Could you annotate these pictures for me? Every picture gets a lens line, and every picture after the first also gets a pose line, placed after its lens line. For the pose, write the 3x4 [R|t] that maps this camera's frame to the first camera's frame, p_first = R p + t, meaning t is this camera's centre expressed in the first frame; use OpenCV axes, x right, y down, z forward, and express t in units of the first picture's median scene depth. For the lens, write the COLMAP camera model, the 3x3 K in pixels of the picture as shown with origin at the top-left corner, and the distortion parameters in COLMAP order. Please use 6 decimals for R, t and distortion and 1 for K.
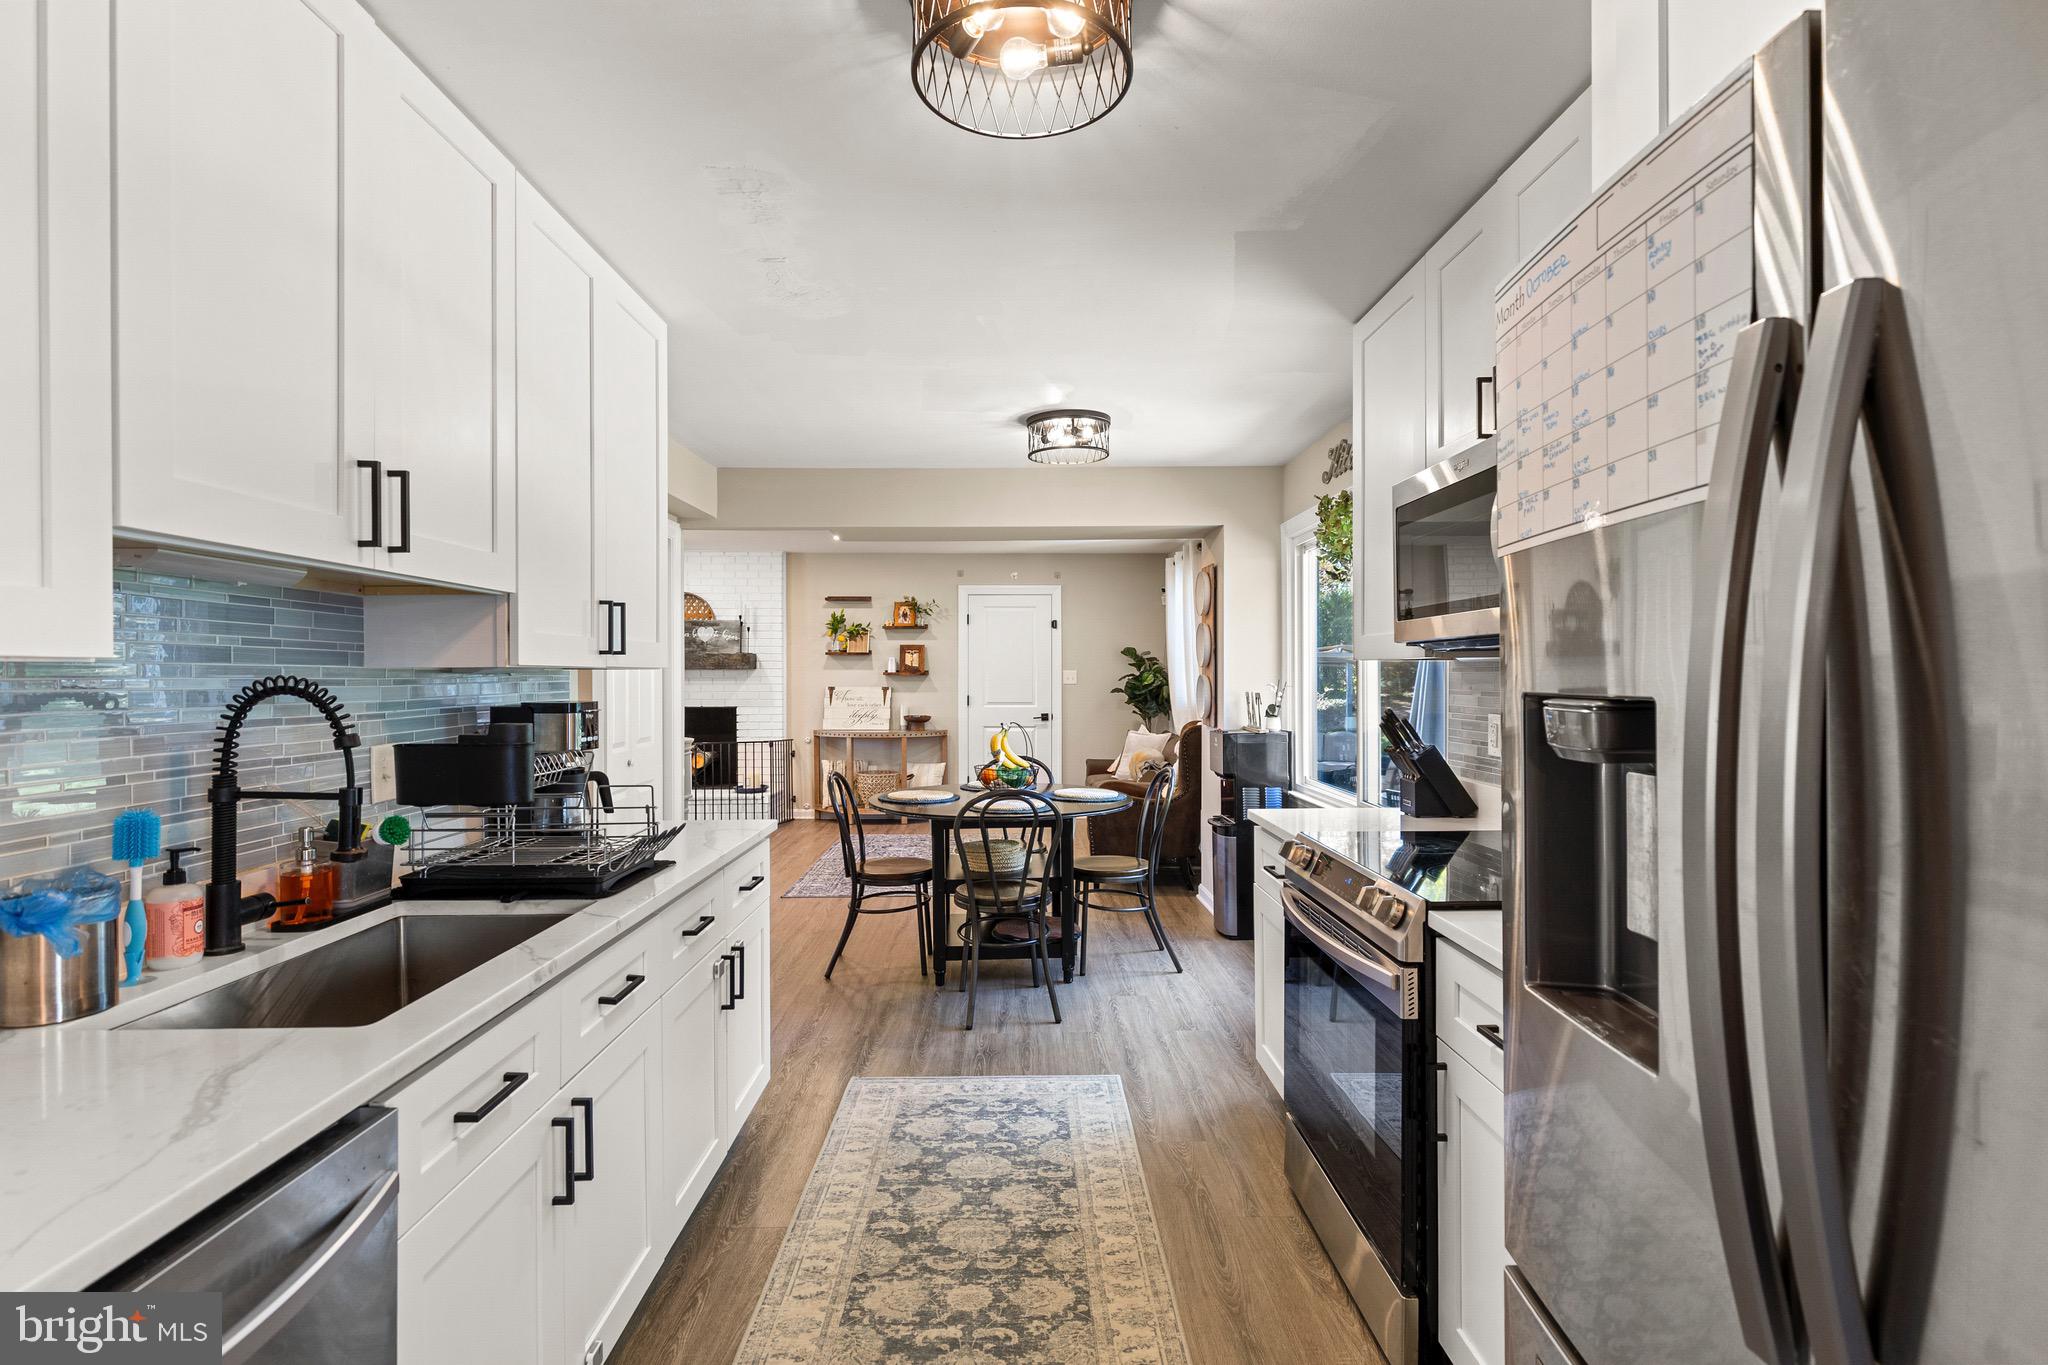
lens RADIAL K [[969.6, 0, 1025.6], [0, 969.6, 686.5], [0, 0, 1]] dist [-0.000599, 0.000104]
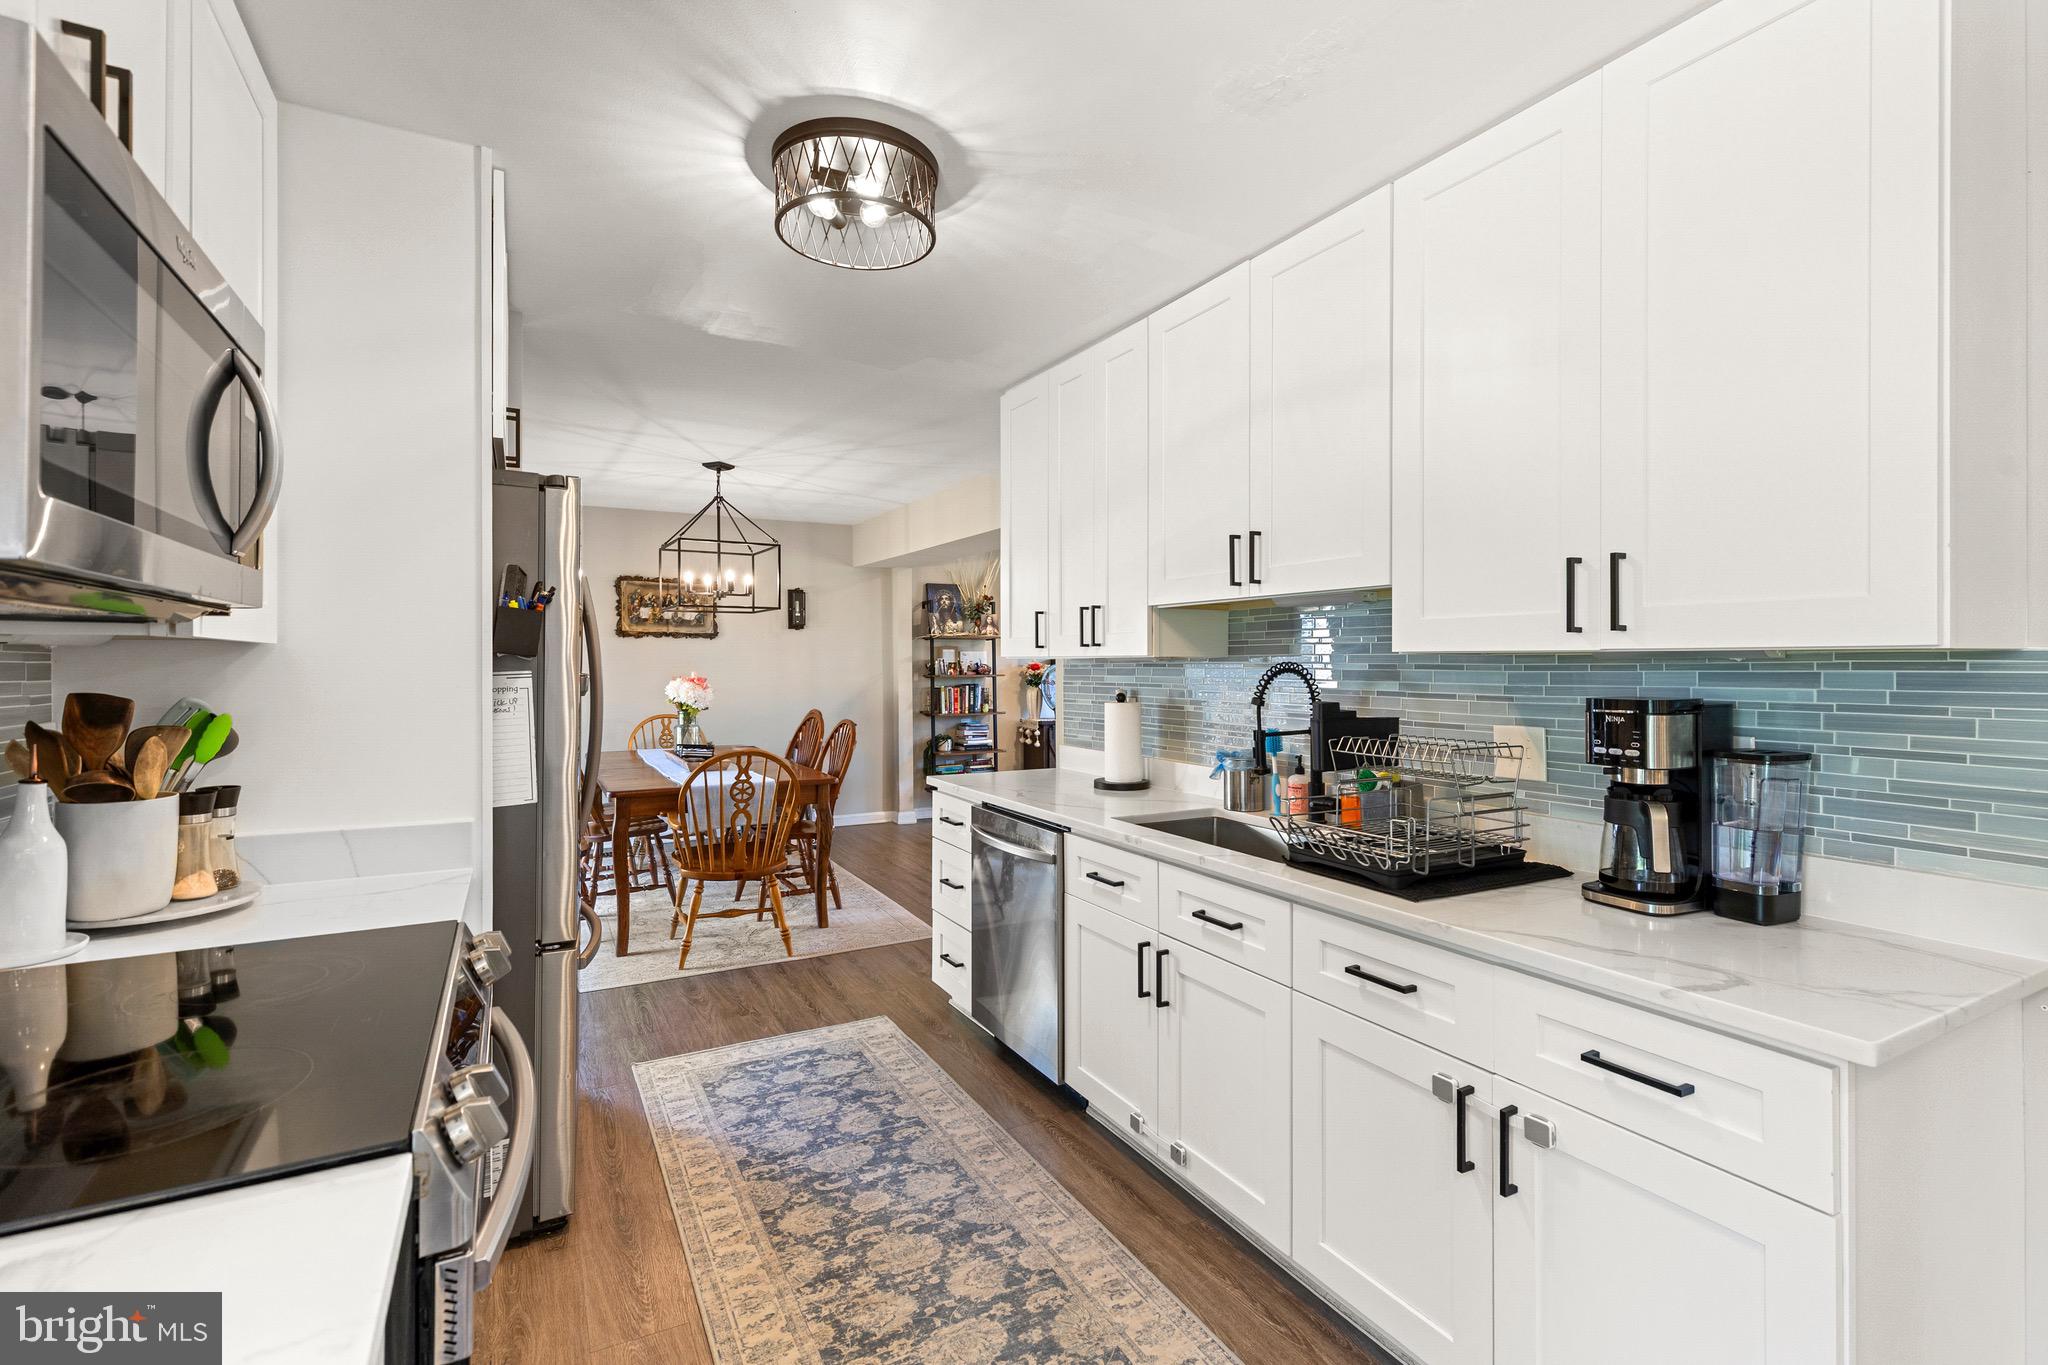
lens RADIAL K [[930.8, 0, 1036.7], [0, 930.8, 658.5], [0, 0, 1]] dist [0.000278, -0.000466]
pose [[-0.879741, 0.003452, -0.475441, 0.067941], [-0.000720, 0.999963, 0.008593, -0.006569], [0.475453, 0.007902, -0.879706, 0.477526]]
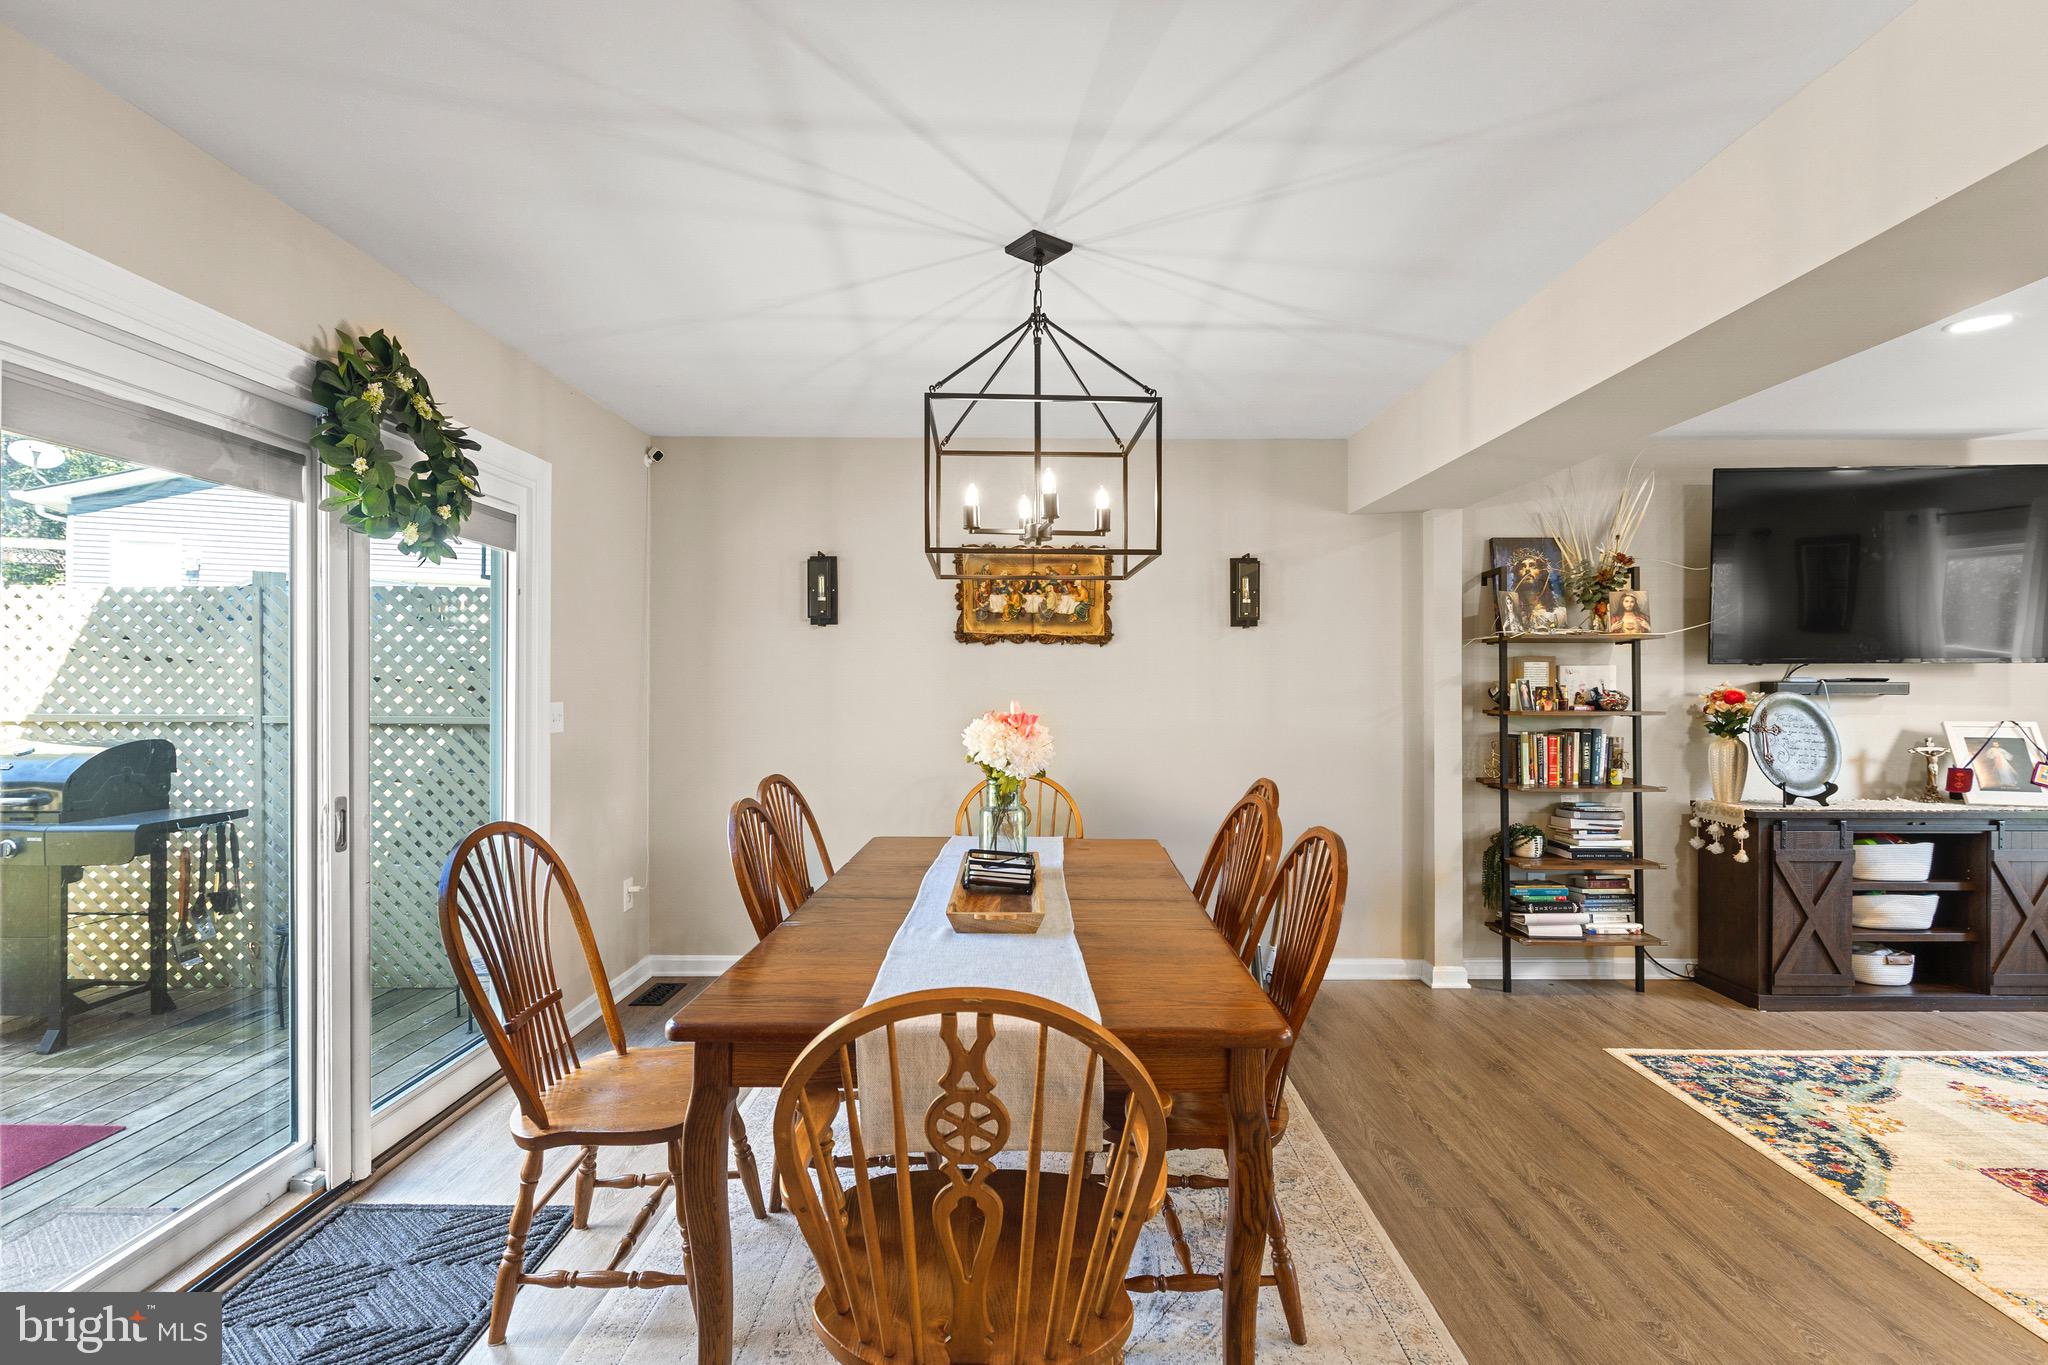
lens RADIAL K [[969.6, 0, 1025.6], [0, 969.6, 686.5], [0, 0, 1]] dist [-0.000599, 0.000104]
pose [[-0.999728, 0.000263, 0.023307, -0.046876], [0.000540, 0.999929, 0.011880, -0.000564], [-0.023302, 0.011889, -0.999658, 0.114295]]
